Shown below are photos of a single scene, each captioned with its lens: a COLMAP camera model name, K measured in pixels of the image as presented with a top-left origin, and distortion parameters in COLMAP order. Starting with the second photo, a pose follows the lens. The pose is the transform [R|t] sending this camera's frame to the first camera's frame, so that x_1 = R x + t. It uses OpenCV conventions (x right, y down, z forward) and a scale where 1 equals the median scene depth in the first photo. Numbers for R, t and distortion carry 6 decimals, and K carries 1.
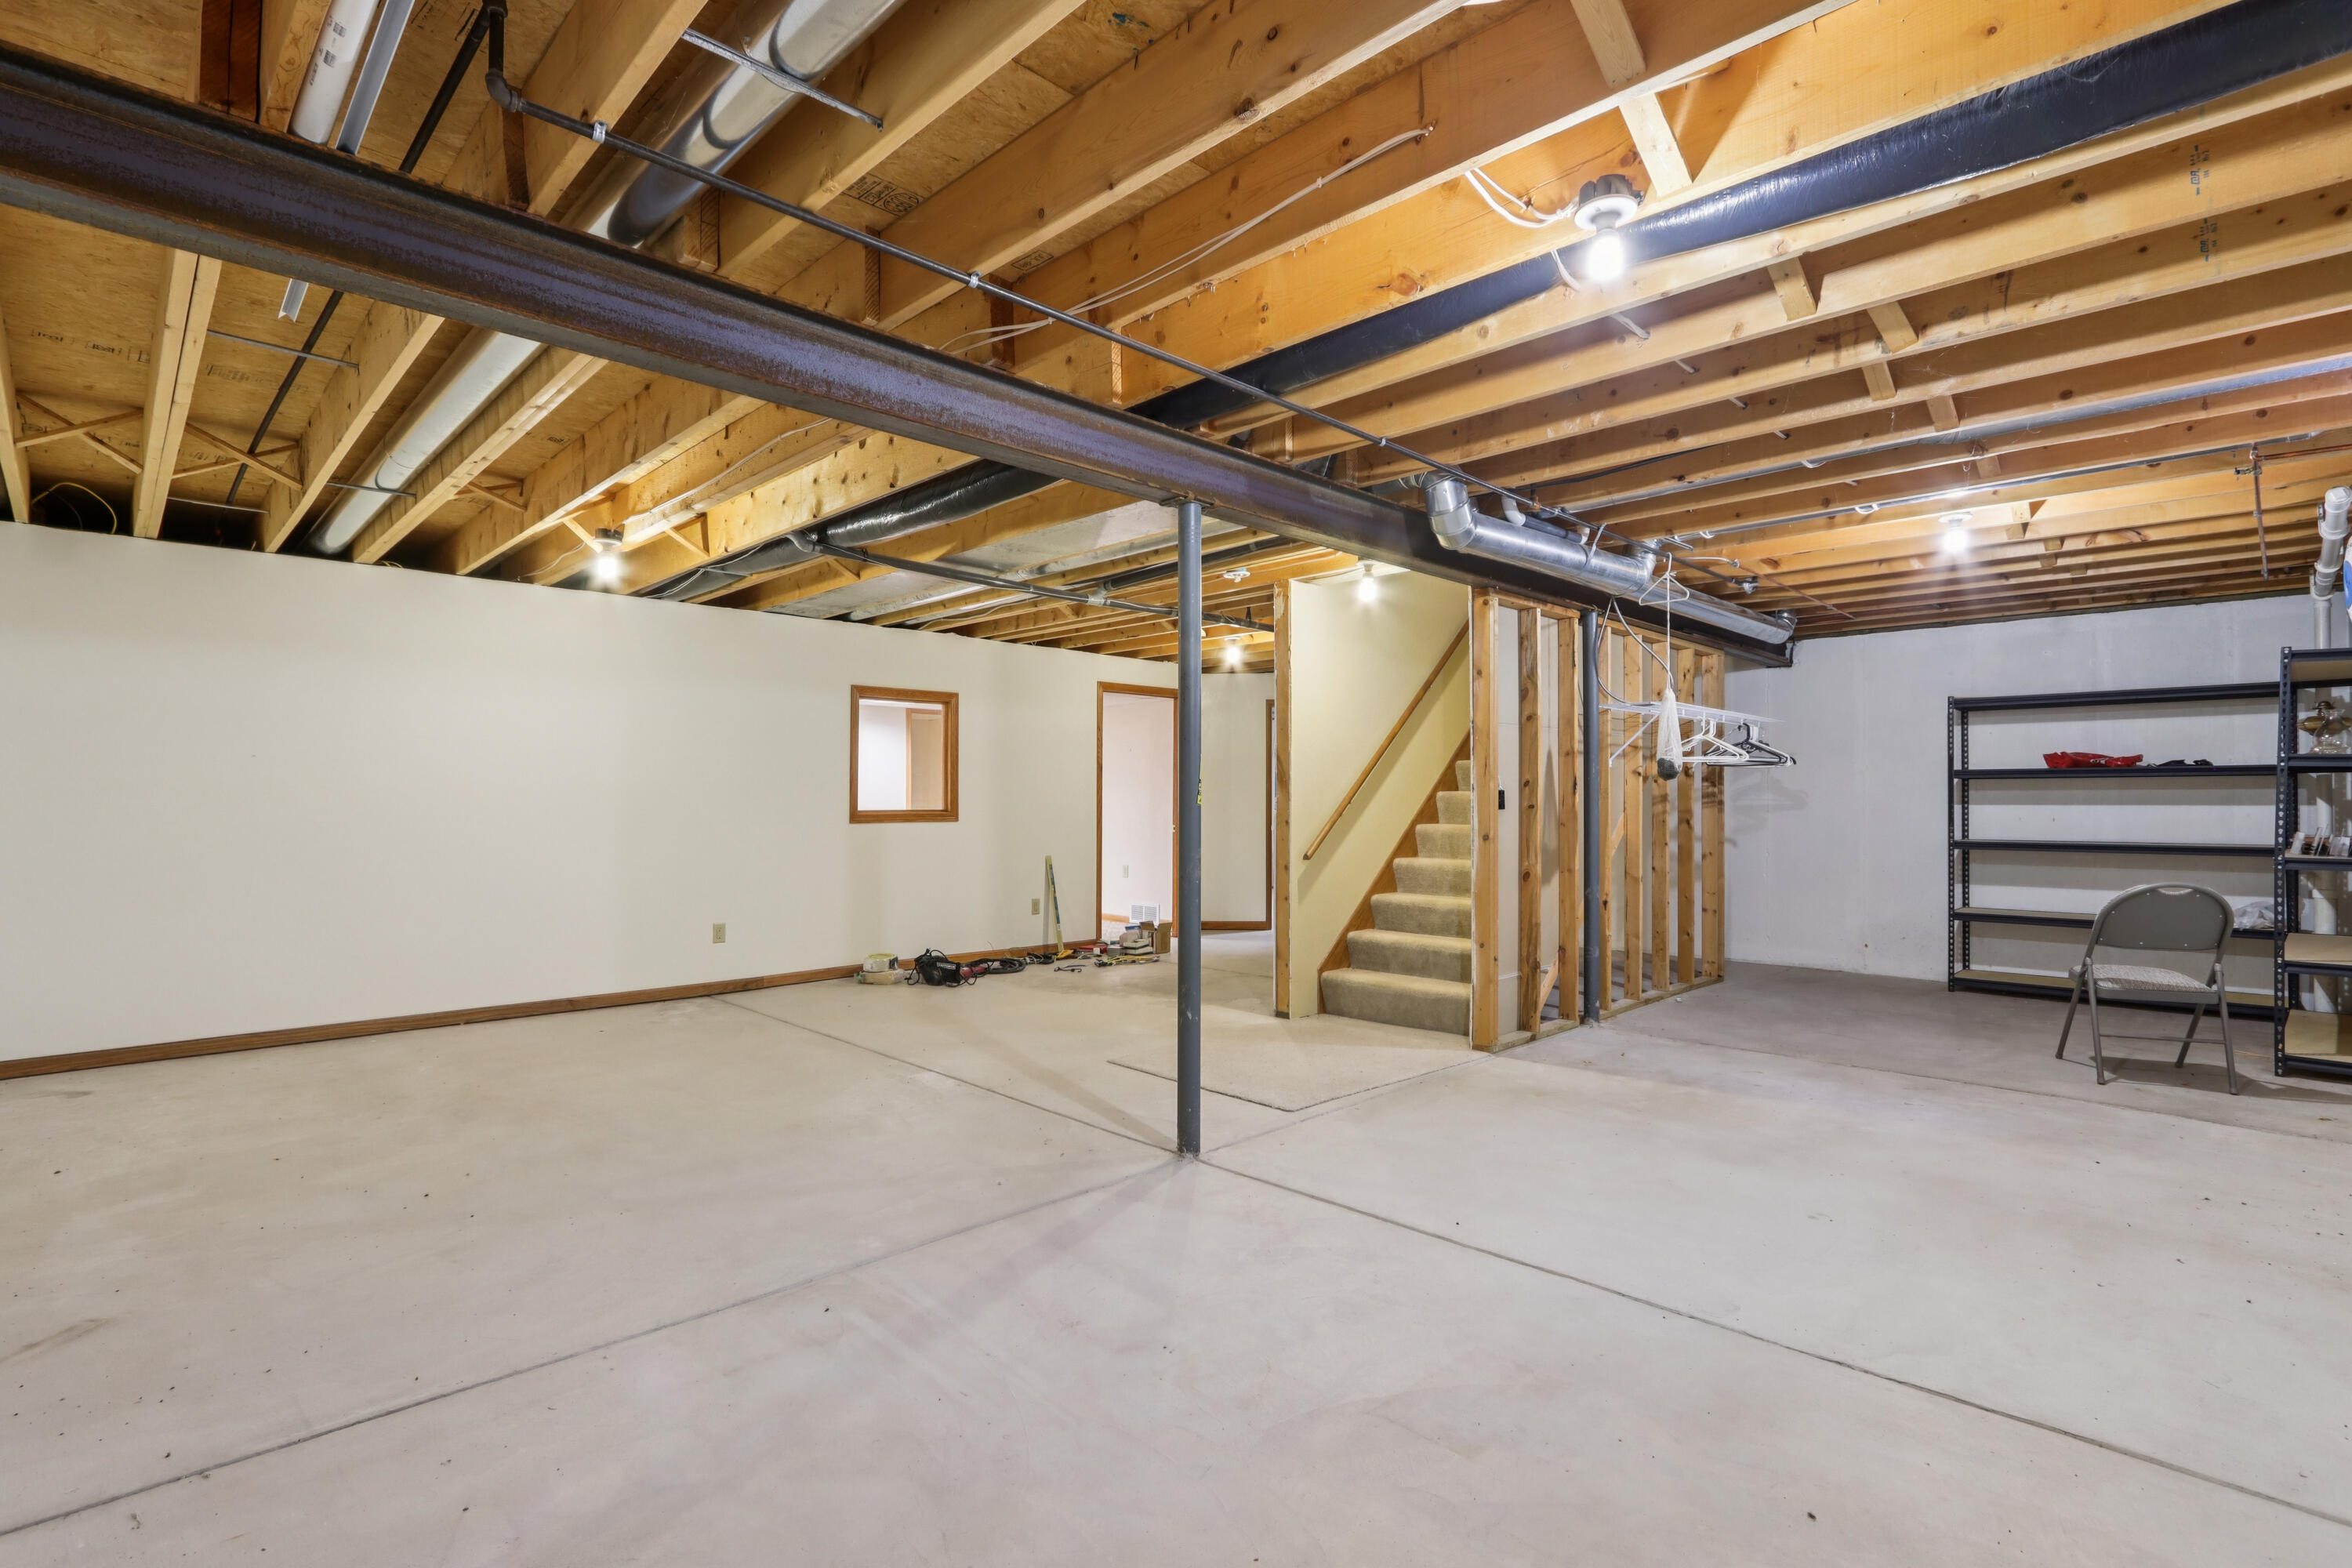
lens RADIAL K [[1108.3, 0, 1146.6], [0, 1108.3, 797.7], [0, 0, 1]] dist [-0.021055, 0.005453]
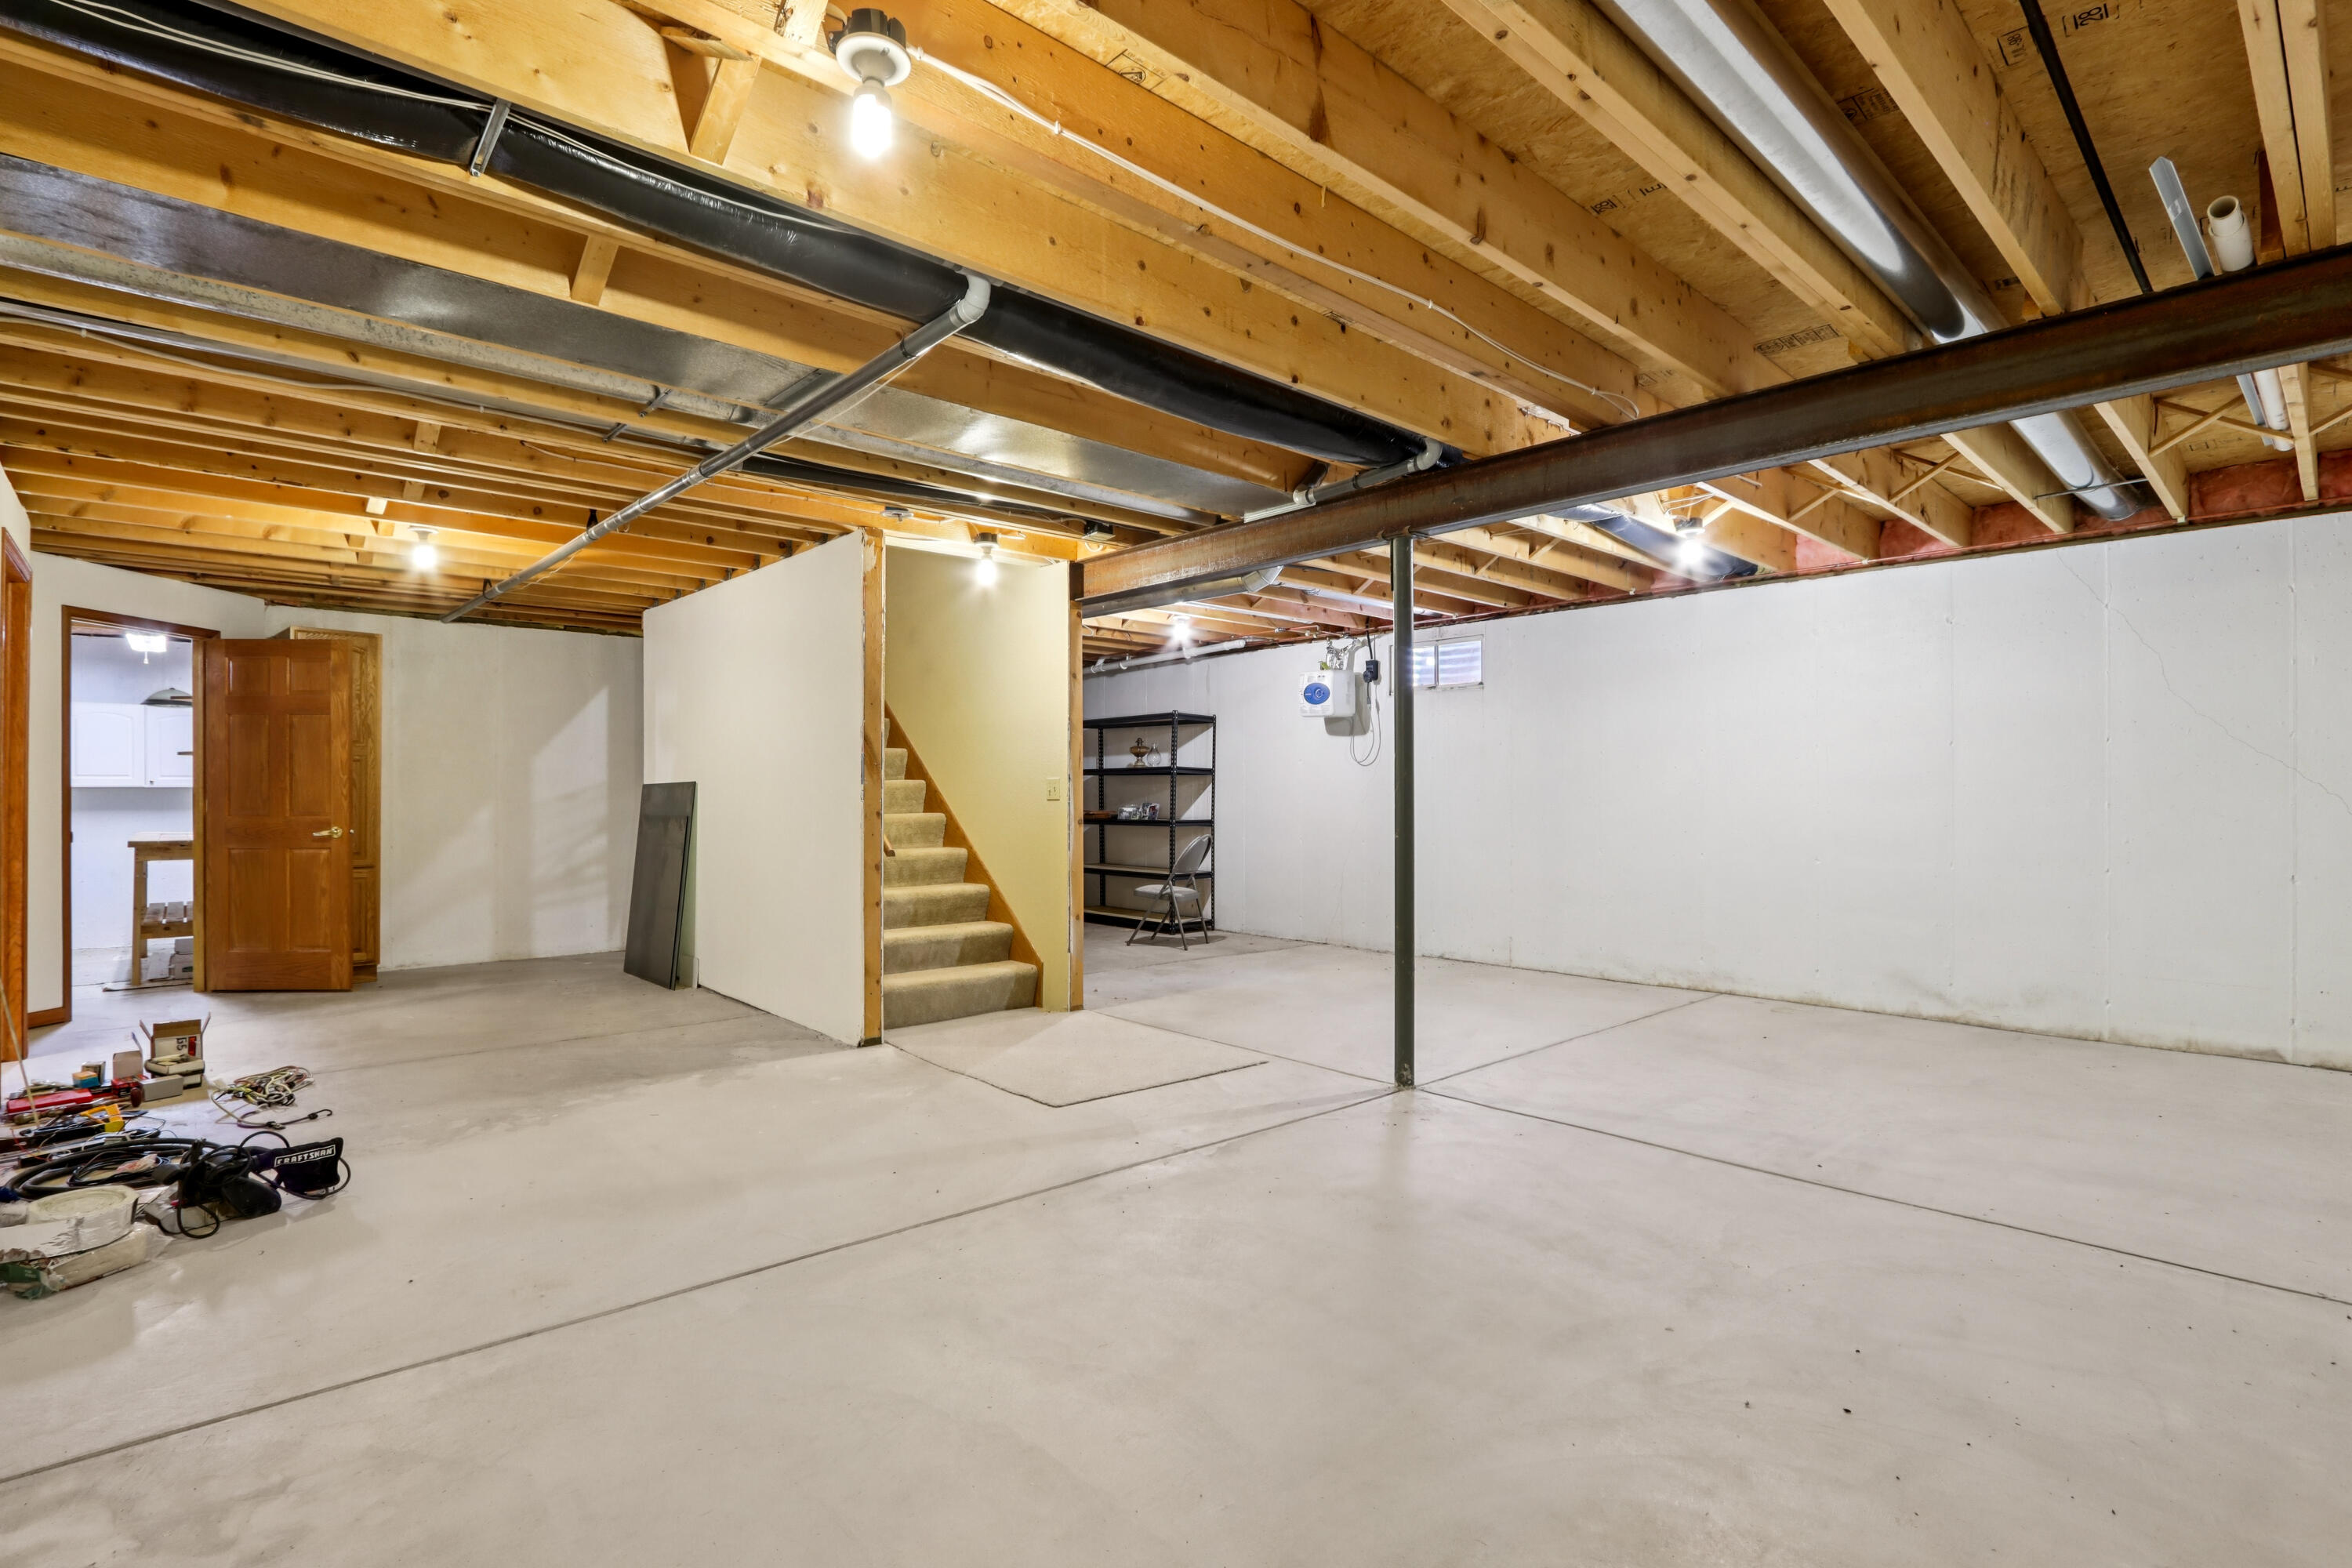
lens RADIAL K [[1108.3, 0, 1146.6], [0, 1108.3, 797.7], [0, 0, 1]] dist [-0.021055, 0.005453]
pose [[0.036481, -0.005964, 0.999317, -1.159370], [-0.006530, 0.999959, 0.006206, 0.005297], [-0.999313, -0.006752, 0.036441, 1.235905]]
